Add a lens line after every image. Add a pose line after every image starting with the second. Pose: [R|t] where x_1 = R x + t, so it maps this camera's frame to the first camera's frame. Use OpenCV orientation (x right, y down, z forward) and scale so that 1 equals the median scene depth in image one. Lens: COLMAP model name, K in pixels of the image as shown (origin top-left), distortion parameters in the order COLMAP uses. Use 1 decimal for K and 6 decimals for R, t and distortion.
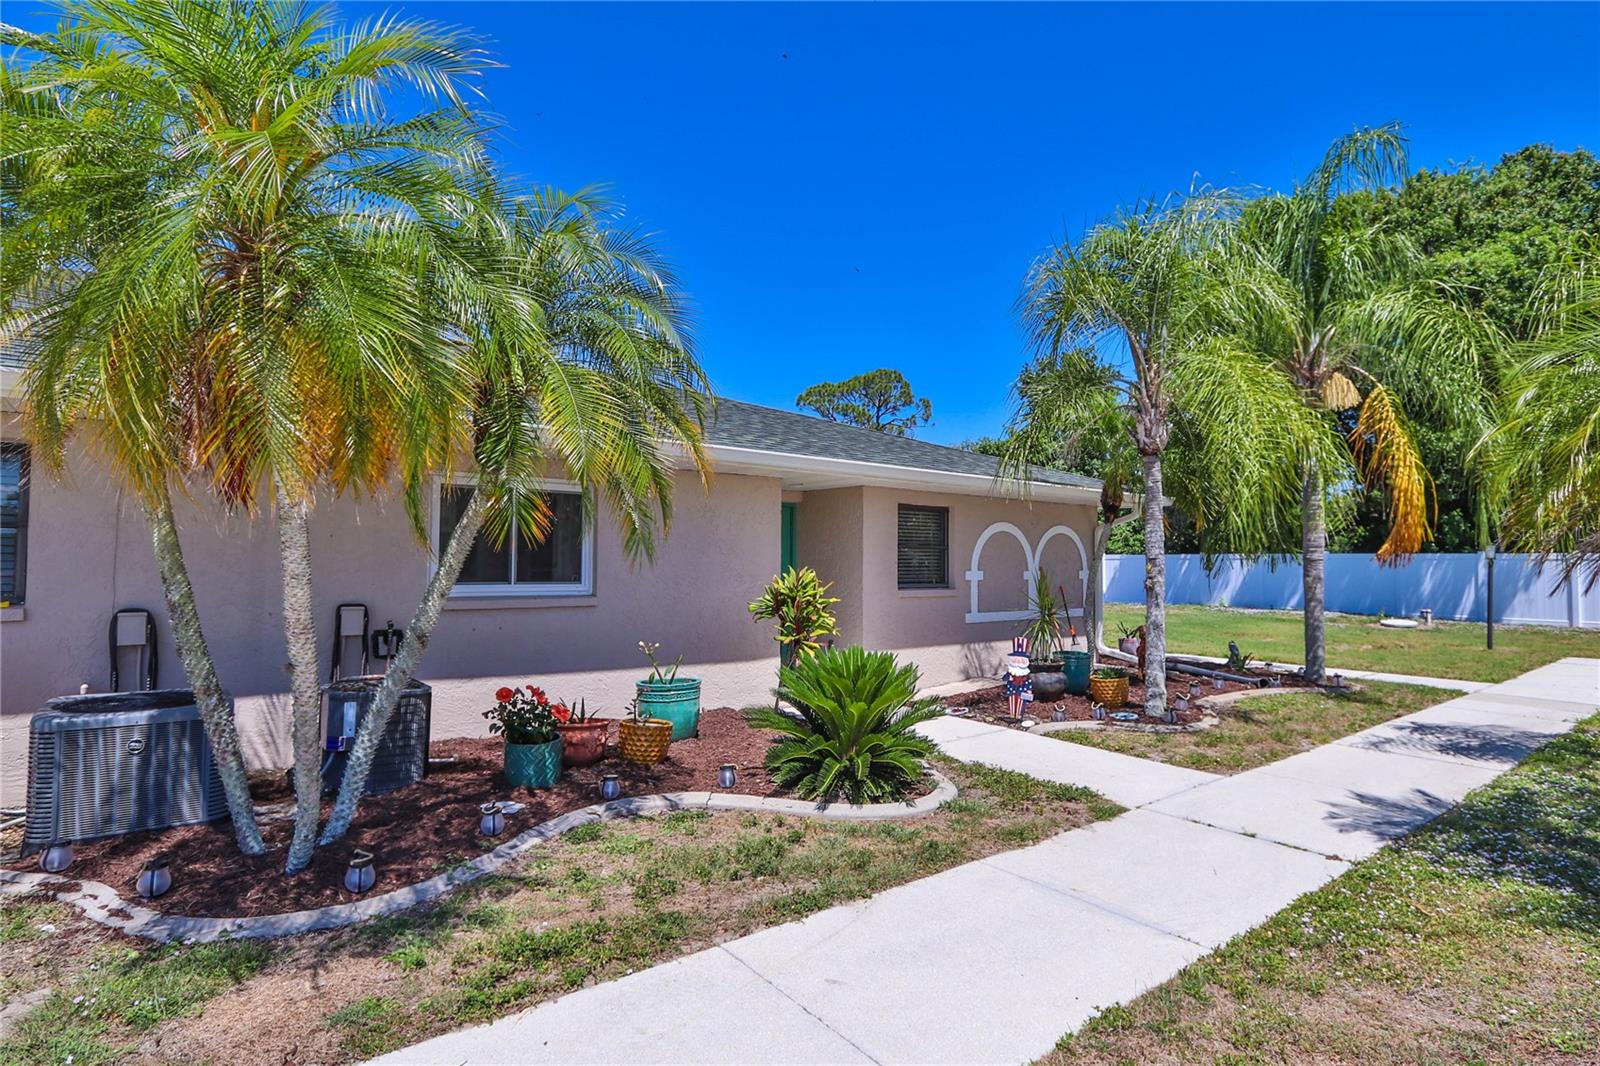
lens RADIAL K [[805.8, 0, 829.3], [0, 805.8, 537.5], [0, 0, 1]] dist [-0.021930, 0.000615]
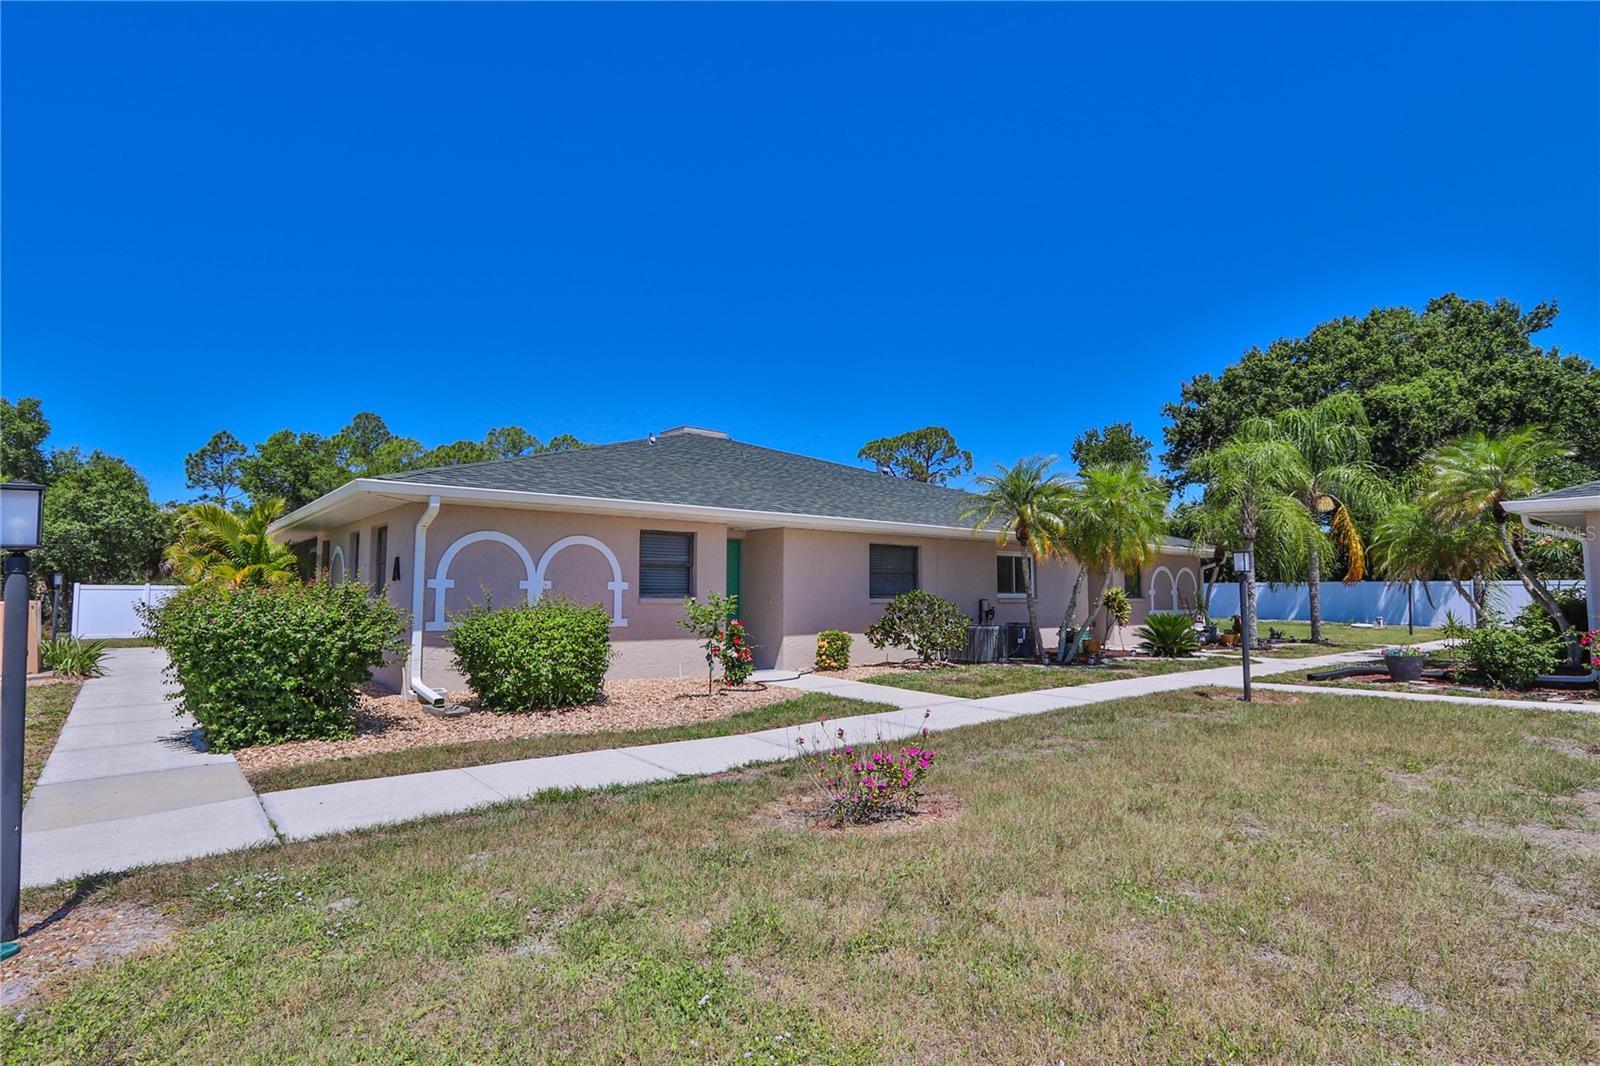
lens RADIAL K [[805.8, 0, 829.3], [0, 805.8, 537.5], [0, 0, 1]] dist [-0.021930, 0.000615]
pose [[0.999800, -0.002210, 0.019883, -0.693664], [0.002980, 0.999243, -0.038786, -0.015748], [-0.019782, 0.038837, 0.999050, -1.051999]]
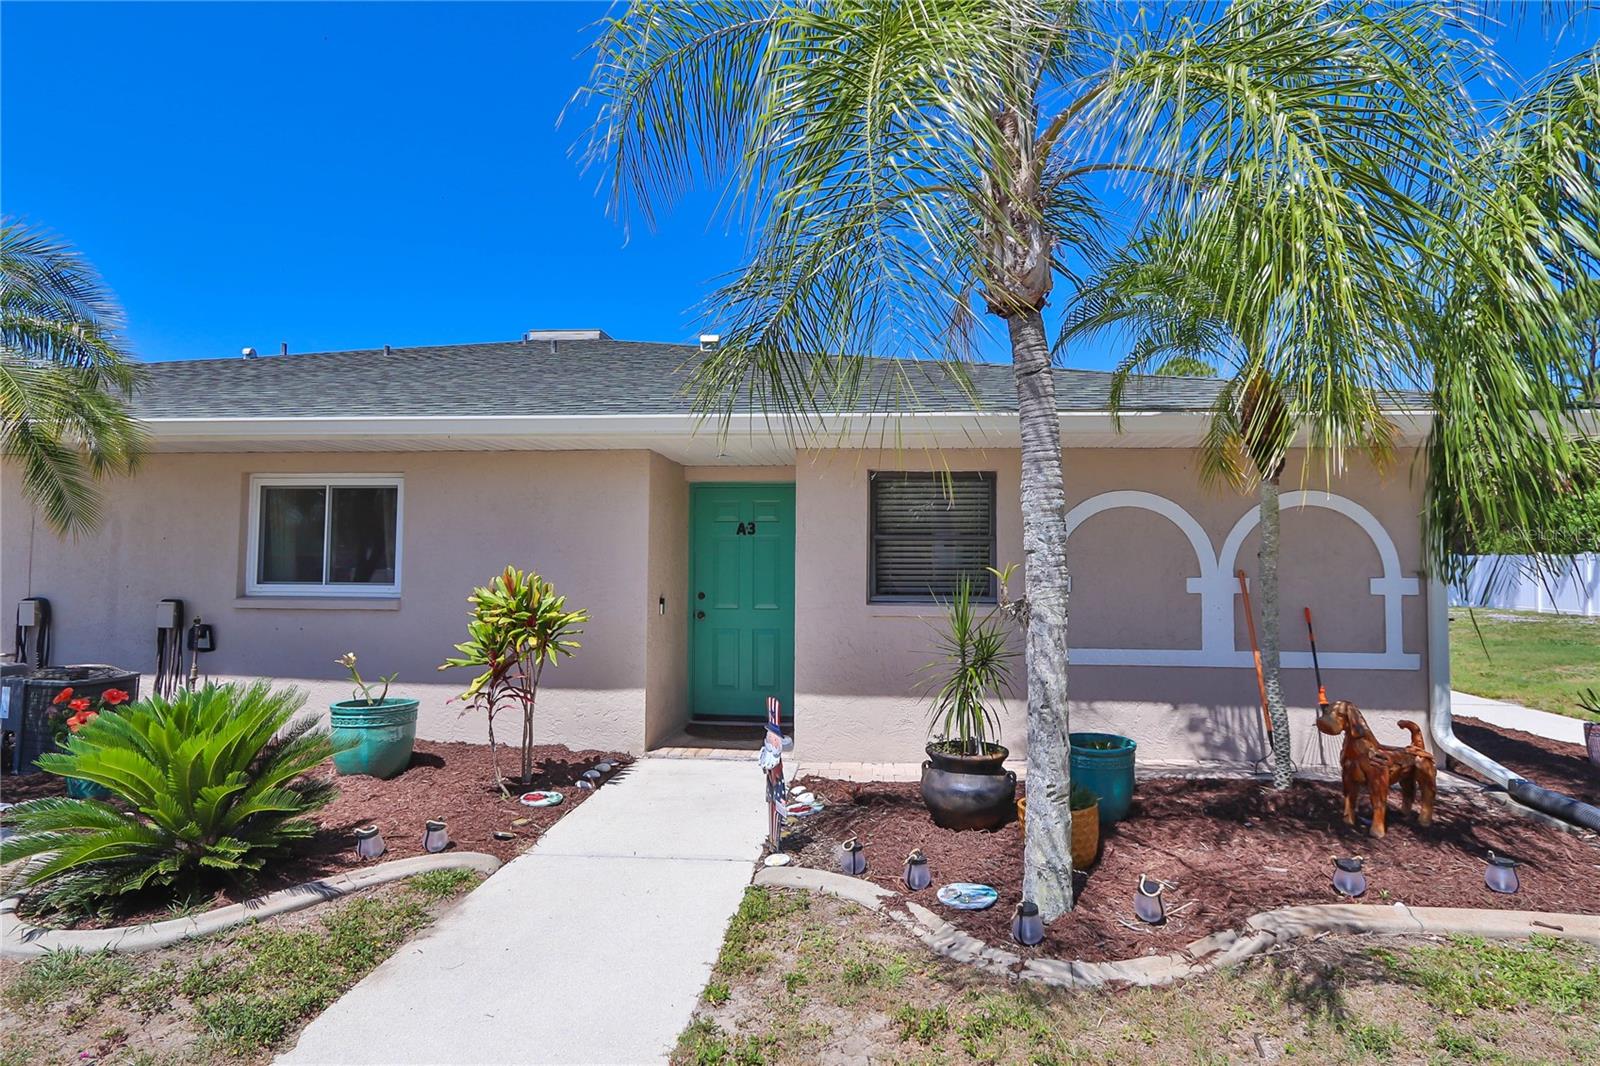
lens RADIAL K [[835.4, 0, 807.7], [0, 835.4, 518.9], [0, 0, 1]] dist [-0.016207, 0.001595]
pose [[0.730070, -0.037501, -0.682343, 0.482740], [0.020203, 0.999241, -0.033301, 0.016400], [0.683074, 0.010527, 0.730273, 0.447098]]
